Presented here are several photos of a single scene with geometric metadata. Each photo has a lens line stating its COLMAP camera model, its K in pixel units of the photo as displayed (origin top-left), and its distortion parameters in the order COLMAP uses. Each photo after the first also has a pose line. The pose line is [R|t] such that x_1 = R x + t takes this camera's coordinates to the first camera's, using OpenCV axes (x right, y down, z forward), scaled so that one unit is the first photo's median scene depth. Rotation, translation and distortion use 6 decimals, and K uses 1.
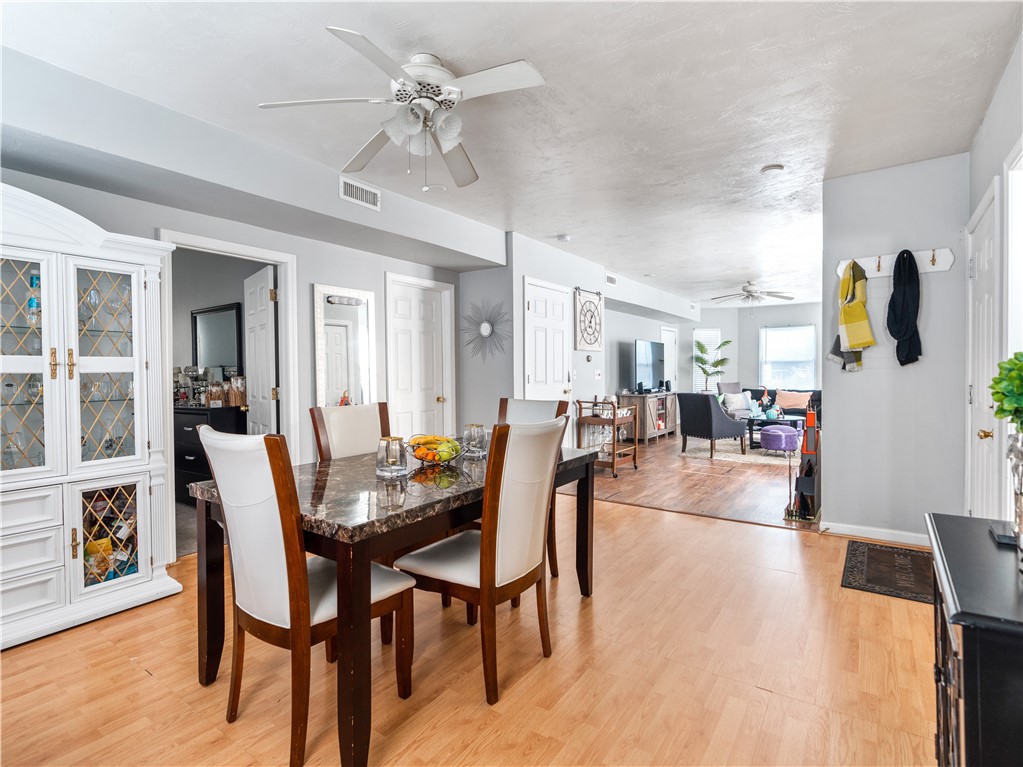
lens RADIAL K [[529.0, 0, 503.5], [0, 529.0, 380.3], [0, 0, 1]] dist [-0.013118, 0.006741]
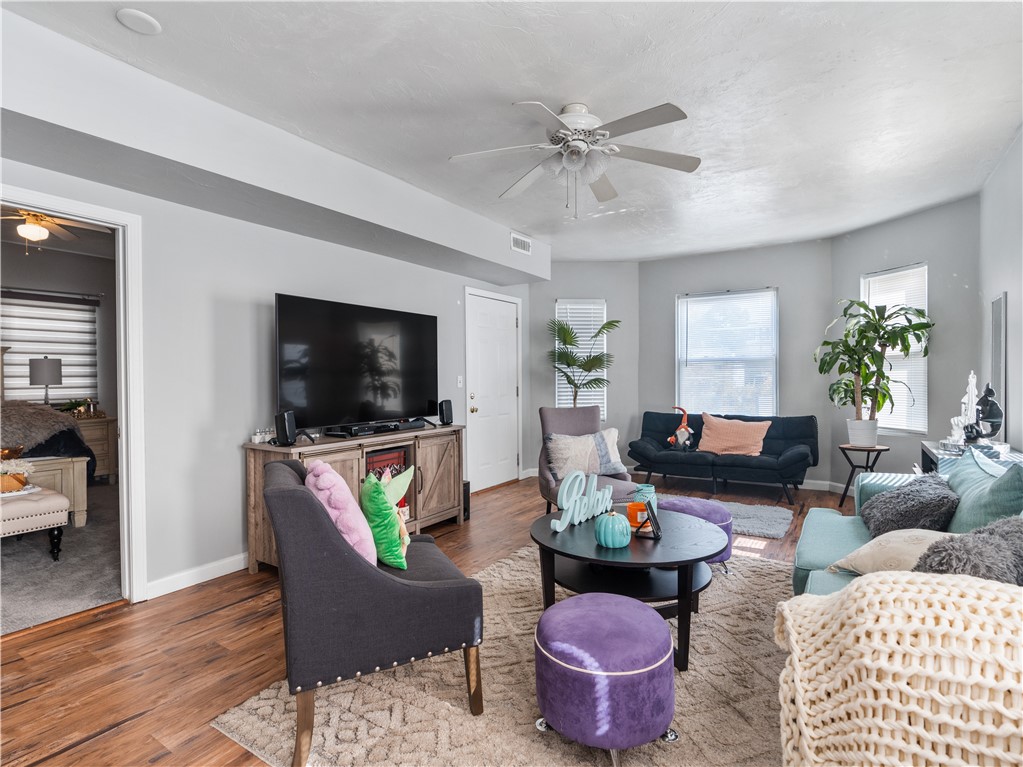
lens RADIAL K [[529.0, 0, 506.1], [0, 529.0, 381.8], [0, 0, 1]] dist [-0.013118, 0.006741]
pose [[0.999106, -0.000308, 0.042269, 0.308429], [0.000624, 0.999972, -0.007476, -0.011209], [-0.042266, 0.007496, 0.999078, 0.501126]]
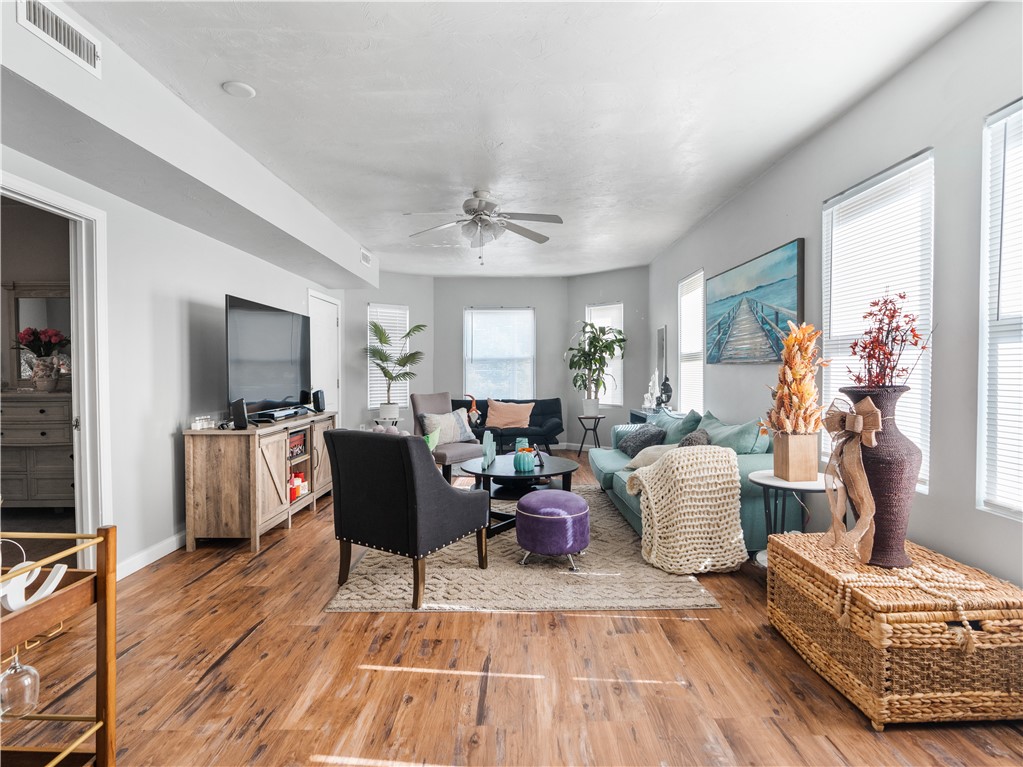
lens RADIAL K [[529.0, 0, 529.0], [0, 529.0, 380.3], [0, 0, 1]] dist [-0.013118, 0.006741]
pose [[0.802685, -0.005731, 0.596375, 0.154515], [0.006629, 0.999978, 0.000688, -0.007957], [-0.596366, 0.003401, 0.802706, 0.426123]]
